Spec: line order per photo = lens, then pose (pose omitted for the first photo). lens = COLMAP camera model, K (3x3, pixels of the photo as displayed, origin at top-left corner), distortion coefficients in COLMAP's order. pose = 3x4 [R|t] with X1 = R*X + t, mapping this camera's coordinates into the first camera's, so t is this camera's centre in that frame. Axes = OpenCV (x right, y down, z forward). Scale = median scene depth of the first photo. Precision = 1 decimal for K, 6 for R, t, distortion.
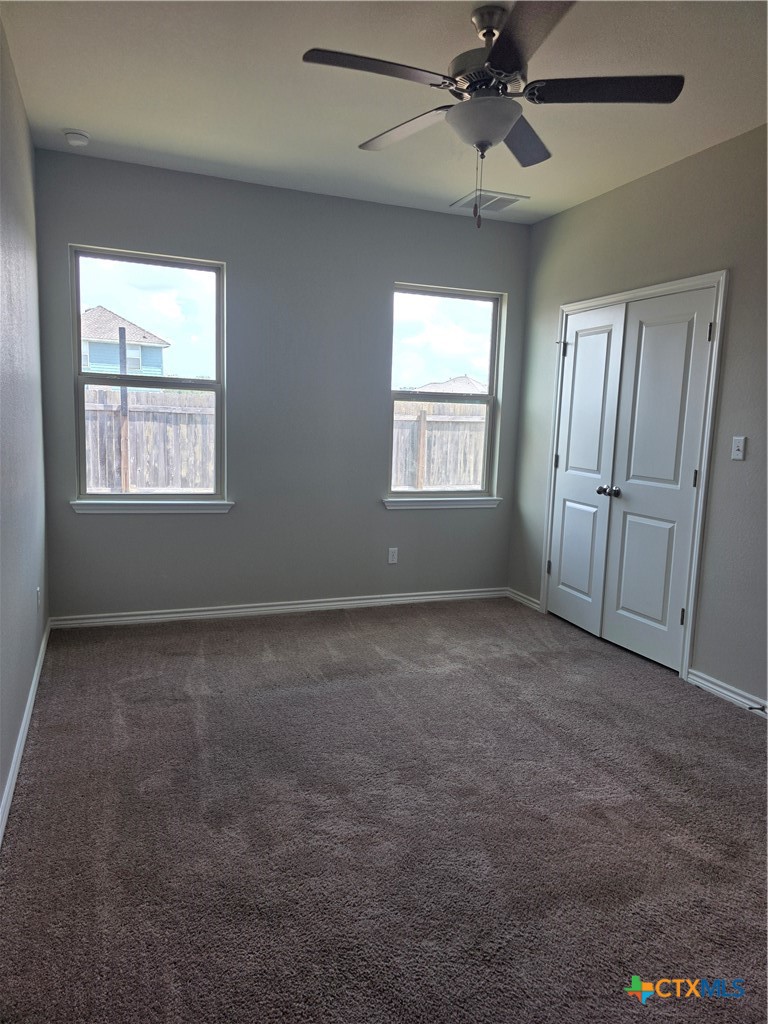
lens RADIAL K [[689.8, 0, 373.1], [0, 689.8, 513.5], [0, 0, 1]] dist [0.087338, -0.092213]
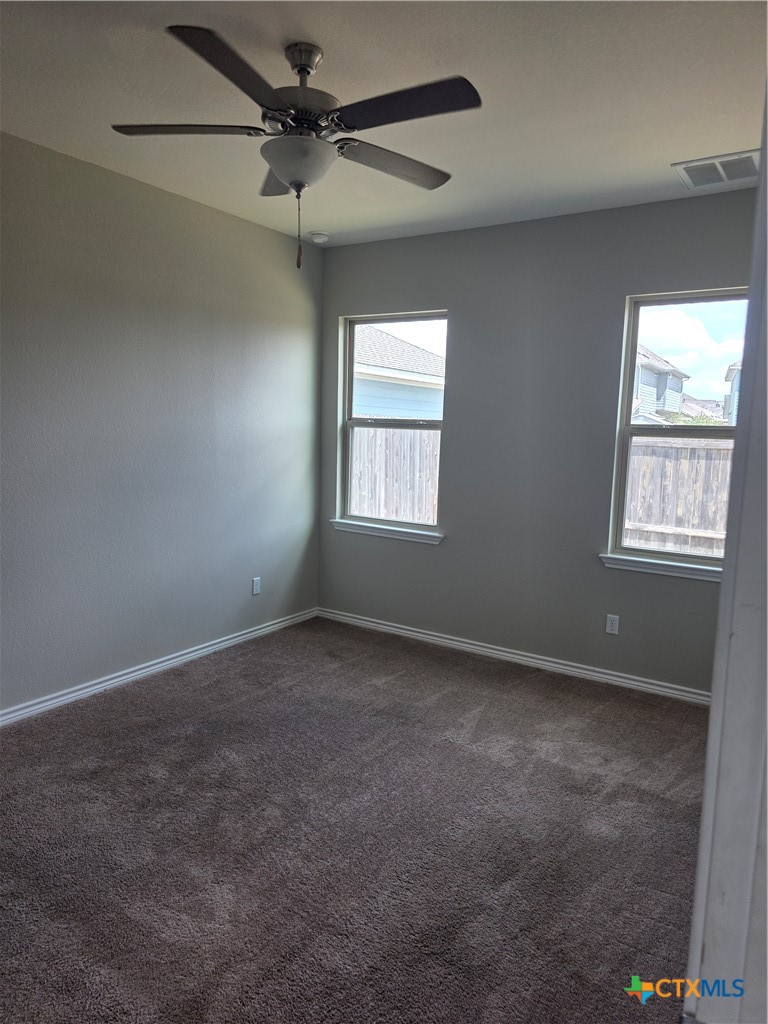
lens RADIAL K [[689.8, 0, 373.1], [0, 689.8, 513.5], [0, 0, 1]] dist [0.087338, -0.092213]
pose [[0.583318, 0.085461, -0.807735, 0.573344], [-0.121496, 0.992442, 0.017263, -0.053700], [0.803106, 0.088066, 0.589292, 0.297068]]
